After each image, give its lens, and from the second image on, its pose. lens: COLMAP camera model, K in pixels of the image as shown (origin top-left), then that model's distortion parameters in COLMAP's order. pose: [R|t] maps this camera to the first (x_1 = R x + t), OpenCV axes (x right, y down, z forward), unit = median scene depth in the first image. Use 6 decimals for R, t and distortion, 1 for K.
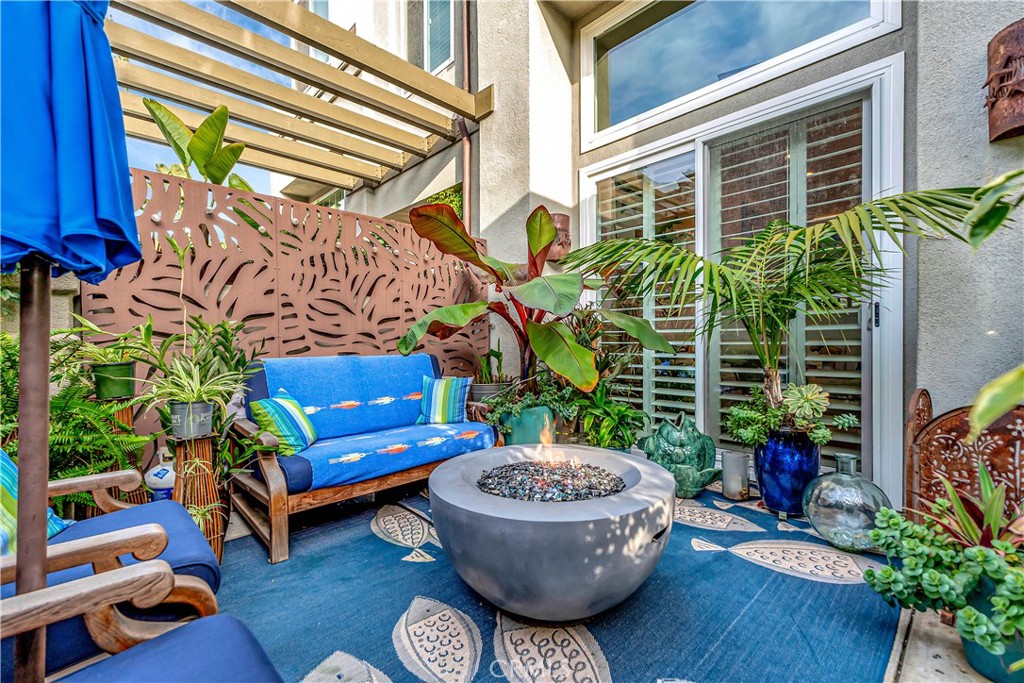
lens RADIAL K [[428.3, 0, 511.0], [0, 428.3, 356.0], [0, 0, 1]] dist [-0.001248, 0.000598]
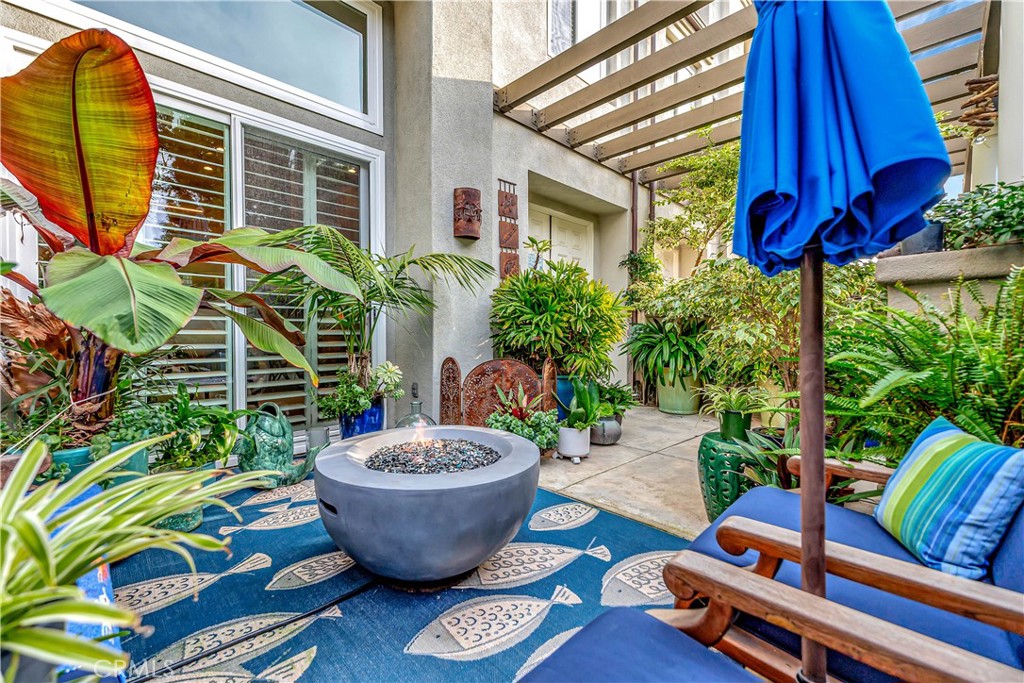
lens RADIAL K [[428.3, 0, 508.2], [0, 428.3, 339.8], [0, 0, 1]] dist [-0.001248, 0.000598]
pose [[-0.012071, -0.012497, 0.999849, -0.583534], [0.023221, 0.999649, 0.012774, -0.011017], [-0.999657, 0.023371, -0.011777, 0.467330]]
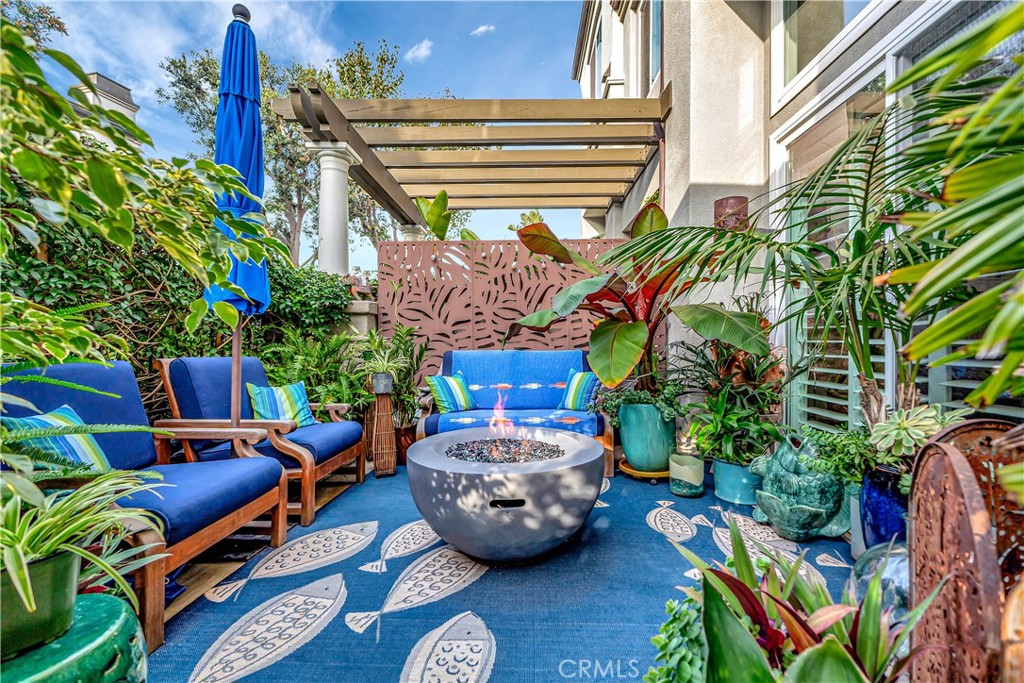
lens RADIAL K [[428.3, 0, 516.8], [0, 428.3, 341.0], [0, 0, 1]] dist [-0.001248, 0.000598]
pose [[0.700309, 0.000808, -0.713839, 0.570162], [-0.024254, 0.999449, -0.022663, 0.001605], [0.713428, 0.033185, 0.699943, 0.087418]]
